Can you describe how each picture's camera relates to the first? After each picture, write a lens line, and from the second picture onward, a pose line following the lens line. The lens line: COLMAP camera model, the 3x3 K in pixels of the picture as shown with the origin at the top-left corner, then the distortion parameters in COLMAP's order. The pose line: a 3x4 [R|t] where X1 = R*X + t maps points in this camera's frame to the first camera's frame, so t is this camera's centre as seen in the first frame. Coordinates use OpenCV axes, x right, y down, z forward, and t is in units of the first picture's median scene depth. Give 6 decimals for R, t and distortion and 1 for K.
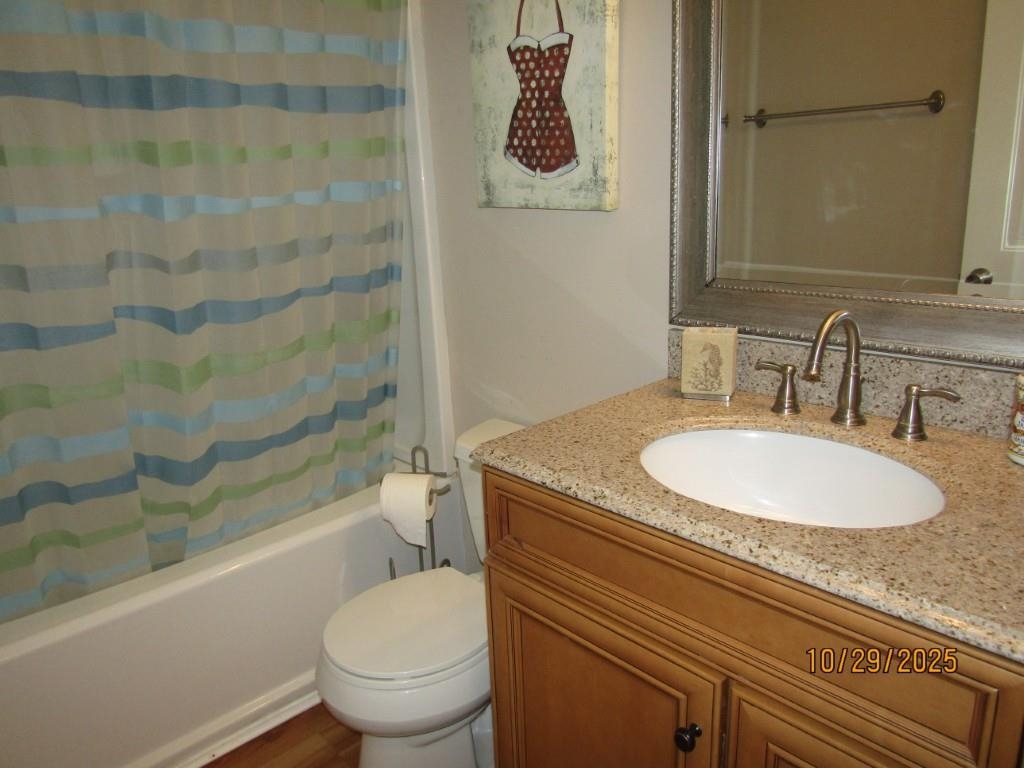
lens RADIAL K [[722.1, 0, 515.8], [0, 722.1, 386.1], [0, 0, 1]] dist [-0.013612, 0.000812]
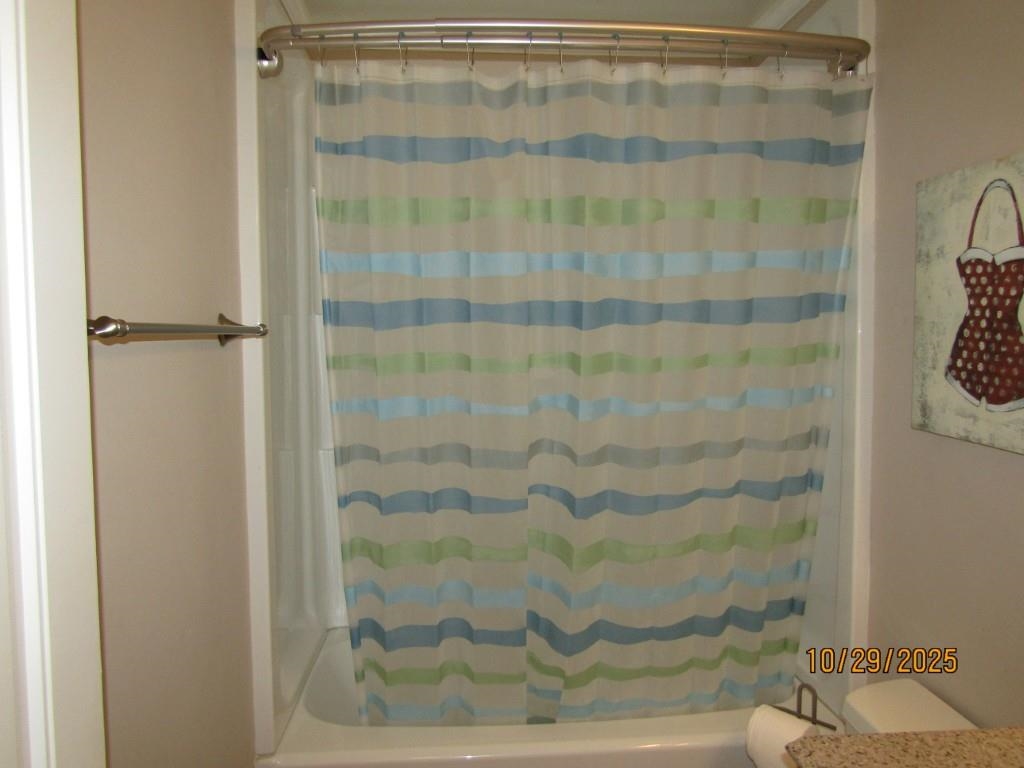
lens RADIAL K [[722.1, 0, 515.8], [0, 722.1, 386.7], [0, 0, 1]] dist [-0.013612, 0.000812]
pose [[0.767736, 0.078640, -0.635922, 0.137533], [-0.199786, 0.972345, -0.120955, -0.105242], [0.608824, 0.219910, 0.762216, 0.046132]]
